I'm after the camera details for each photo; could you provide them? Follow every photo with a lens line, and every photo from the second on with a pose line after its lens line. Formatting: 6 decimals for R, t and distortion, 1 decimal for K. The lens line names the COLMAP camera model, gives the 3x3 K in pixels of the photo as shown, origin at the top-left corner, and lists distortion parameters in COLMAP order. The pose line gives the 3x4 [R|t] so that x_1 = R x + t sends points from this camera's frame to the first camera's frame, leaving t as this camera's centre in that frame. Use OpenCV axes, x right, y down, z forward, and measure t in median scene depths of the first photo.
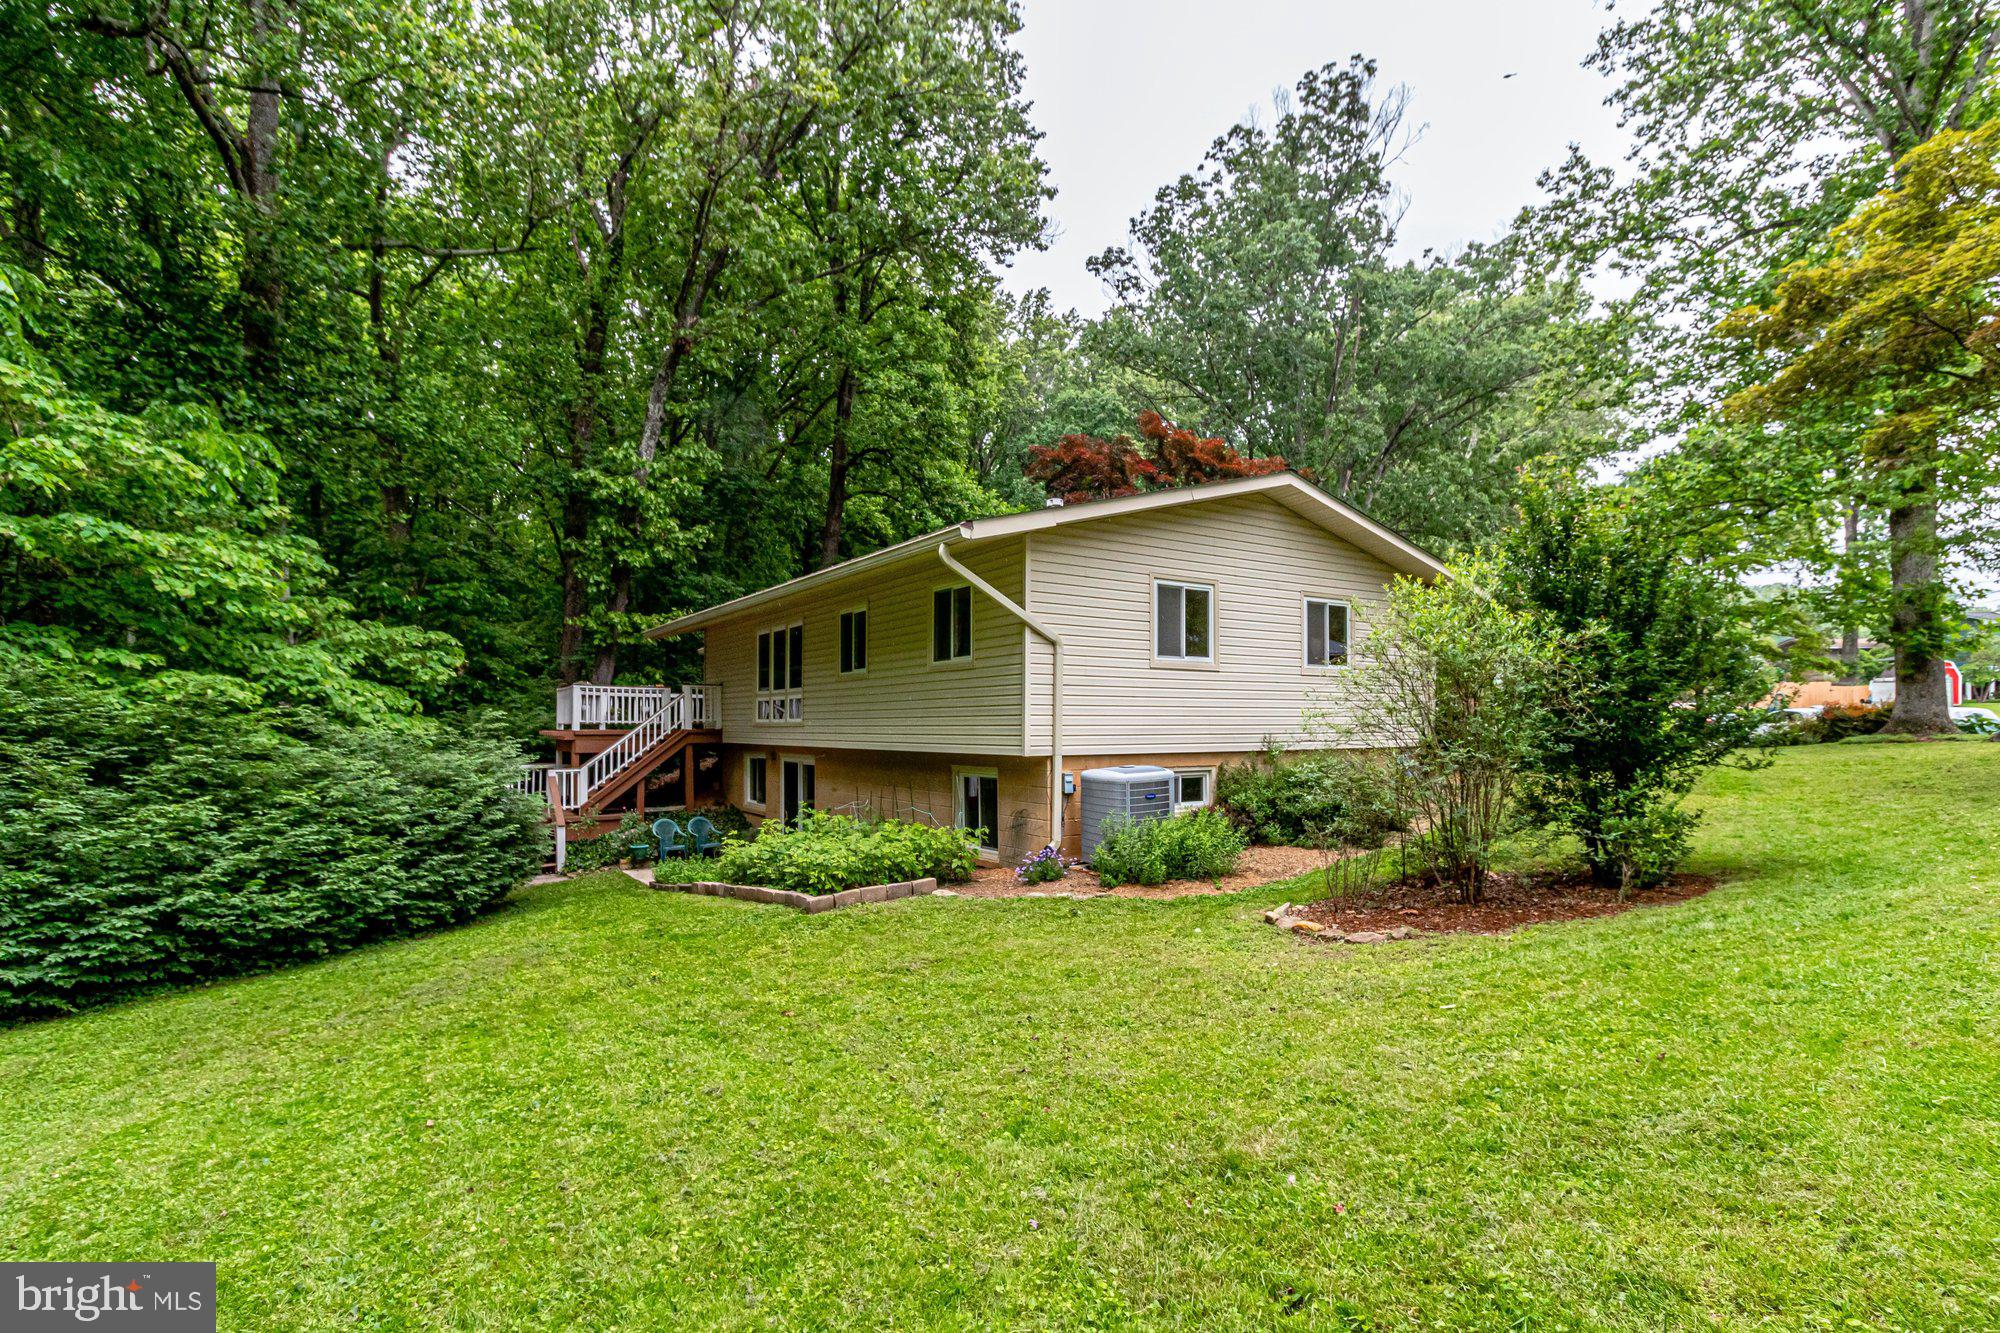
lens RADIAL K [[965.0, 0, 986.4], [0, 965.0, 720.3], [0, 0, 1]] dist [0.012897, 0.000119]
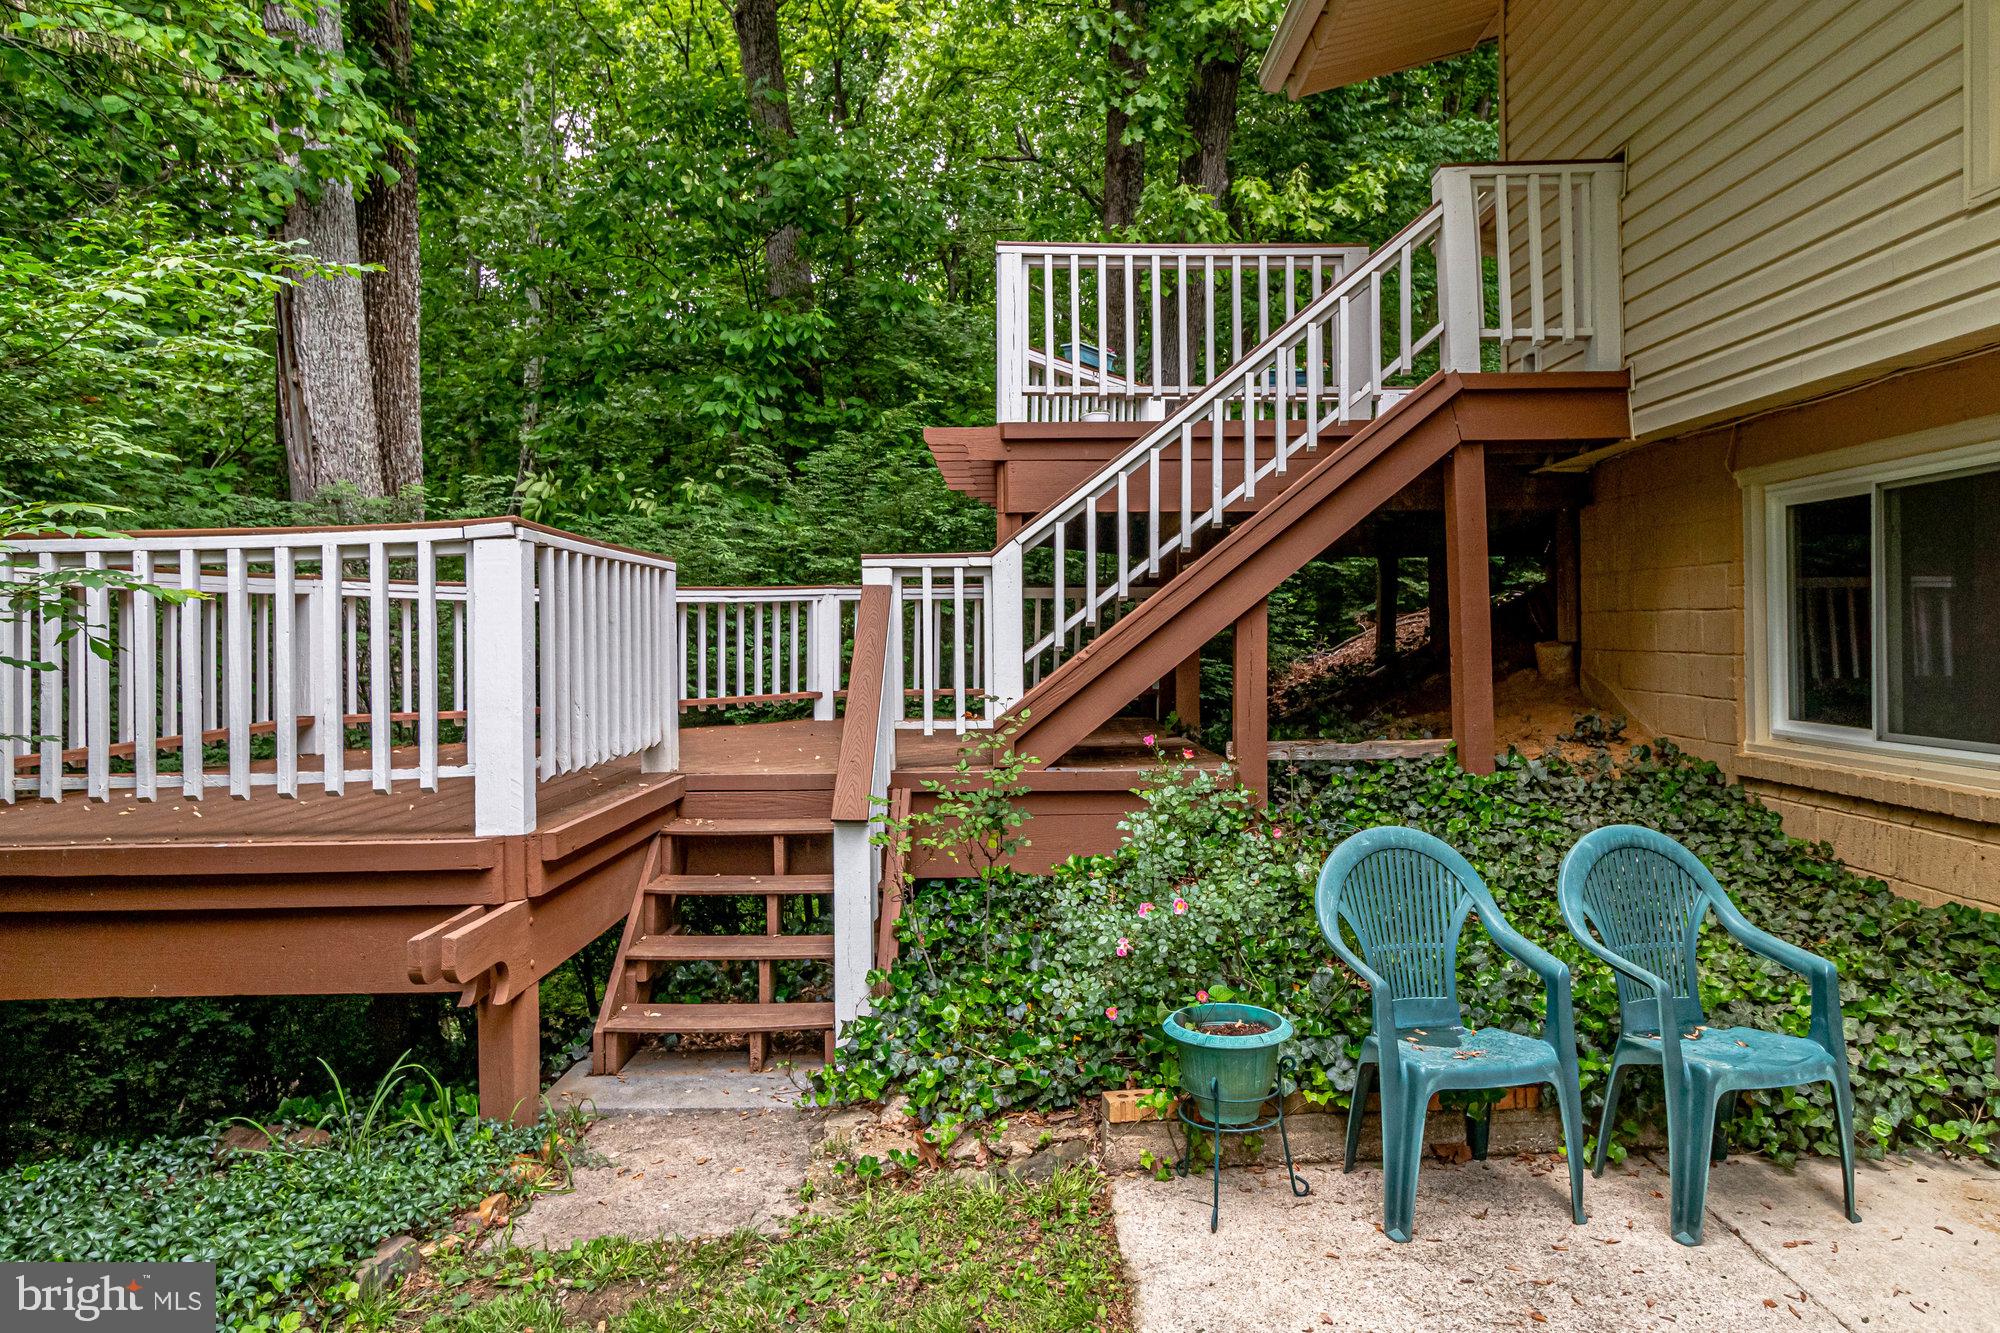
lens RADIAL K [[1234.4, 0, 1001.3], [0, 1234.4, 621.1], [0, 0, 1]] dist [0.000839, 0.000175]
pose [[0.848923, -0.002710, -0.528510, -0.216035], [0.000004, 0.999987, -0.005121, 0.054410], [0.528517, 0.004346, 0.848912, 0.614280]]
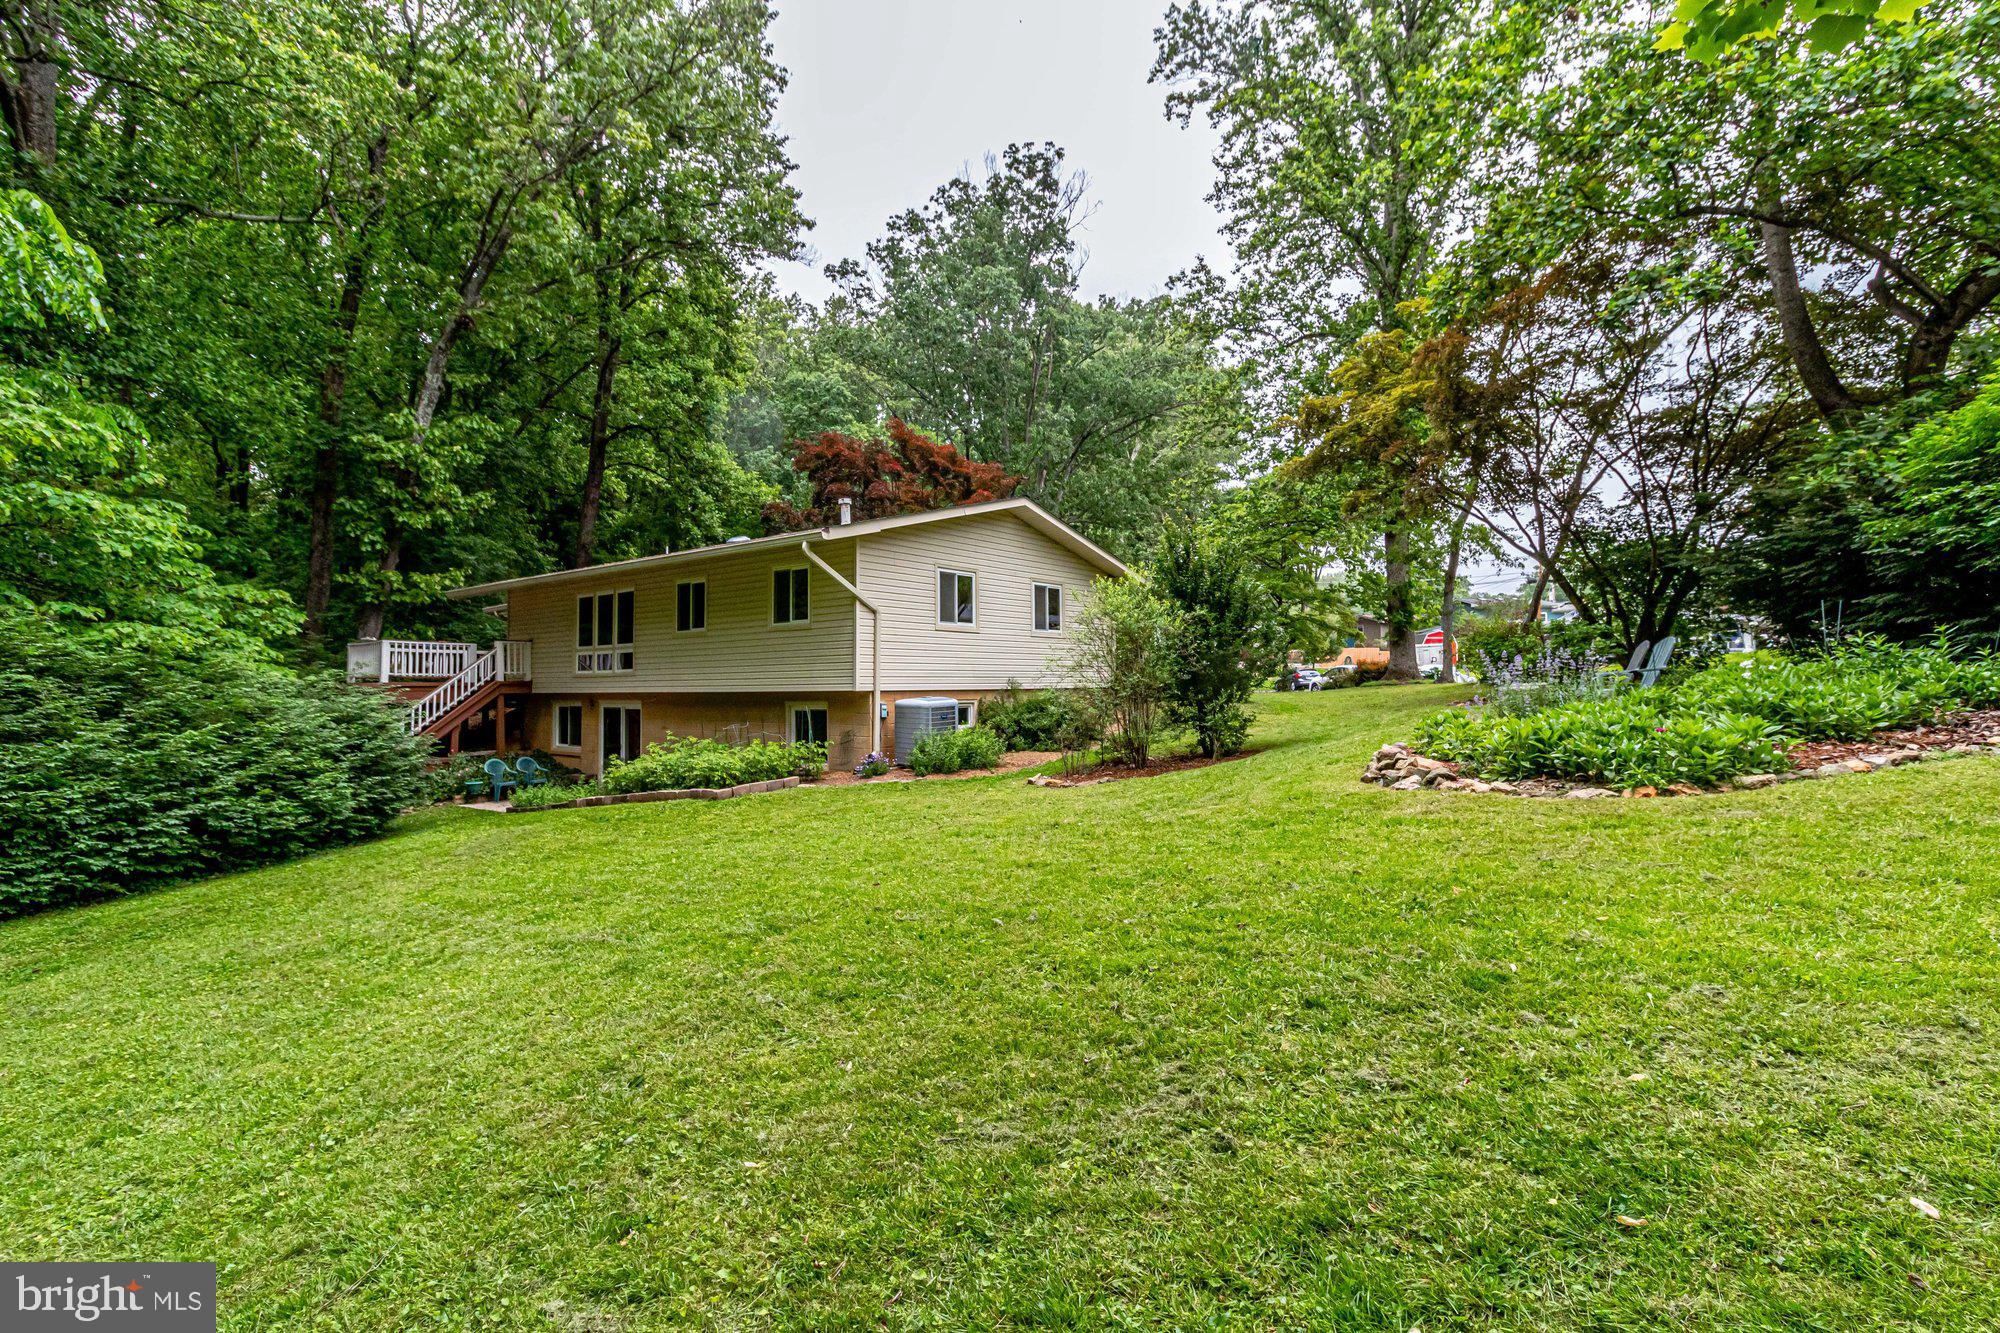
lens RADIAL K [[950.5, 0, 1000.0], [0, 950.5, 666.5], [0, 0, 1]] dist [0.013566, 0.000021]
pose [[0.948885, 0.000050, 0.315621, -0.094870], [0.005699, 0.999834, -0.017294, 0.012571], [-0.315570, 0.018209, 0.948728, -0.186412]]
